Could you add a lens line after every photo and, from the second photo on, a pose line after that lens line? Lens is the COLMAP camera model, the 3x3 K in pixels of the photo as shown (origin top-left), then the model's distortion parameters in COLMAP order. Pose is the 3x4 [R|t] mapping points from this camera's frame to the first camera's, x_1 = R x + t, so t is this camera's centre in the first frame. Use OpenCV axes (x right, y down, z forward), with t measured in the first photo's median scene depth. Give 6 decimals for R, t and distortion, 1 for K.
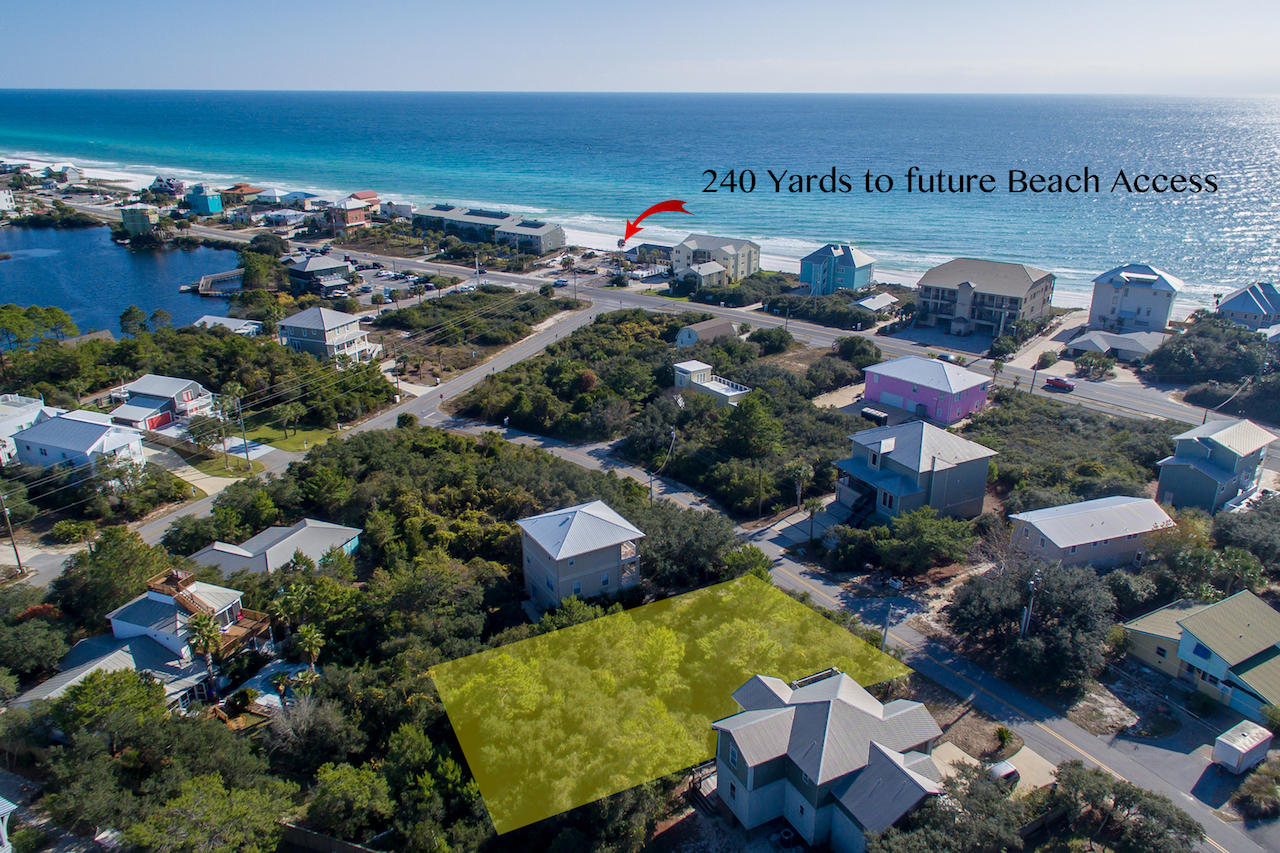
lens RADIAL K [[775.8, 0, 604.2], [0, 775.8, 426.2], [0, 0, 1]] dist [0.005589, -0.000079]
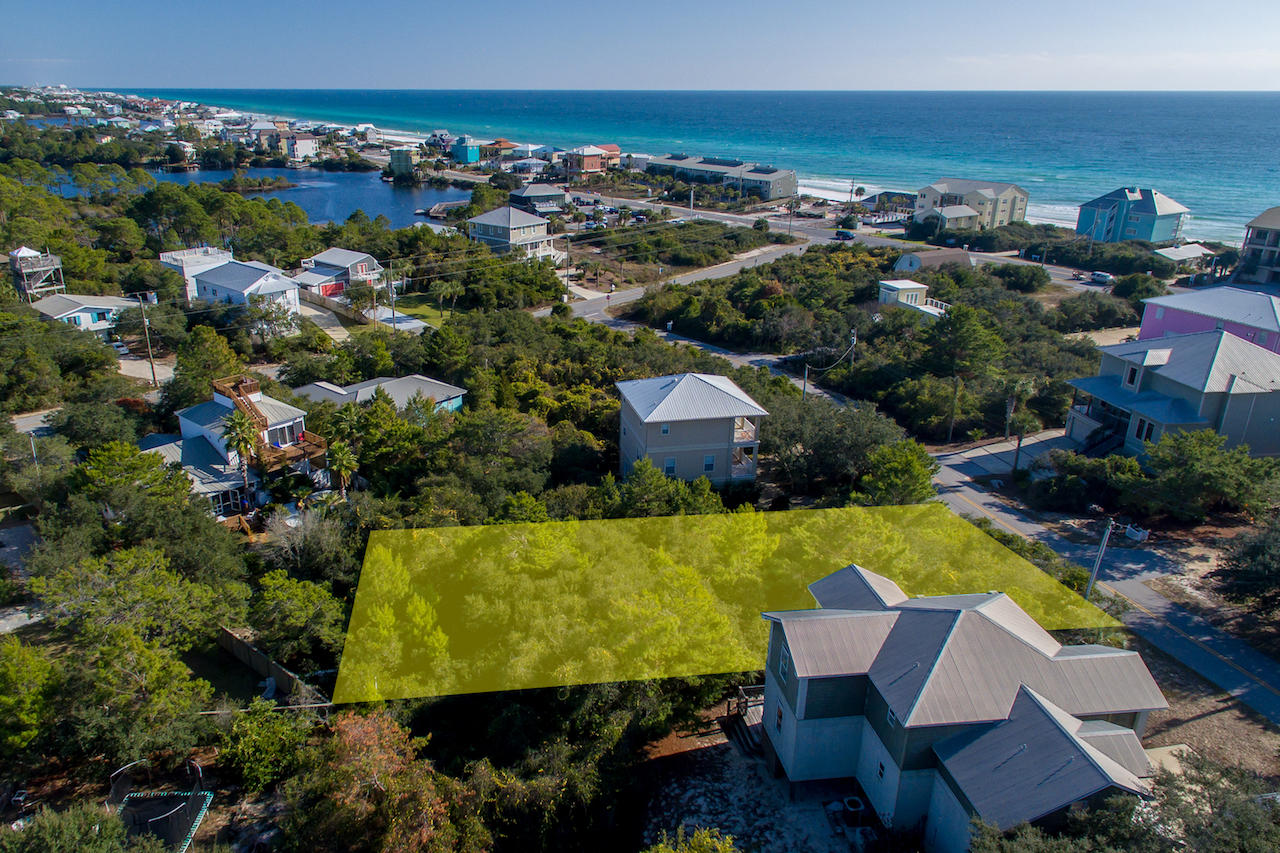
lens RADIAL K [[775.8, 0, 604.2], [0, 775.8, 426.2], [0, 0, 1]] dist [0.005589, -0.000079]
pose [[0.949366, 0.134023, -0.284152, 0.073979], [-0.130409, 0.990954, 0.031690, 0.094065], [0.285829, 0.006971, 0.958255, 0.140165]]
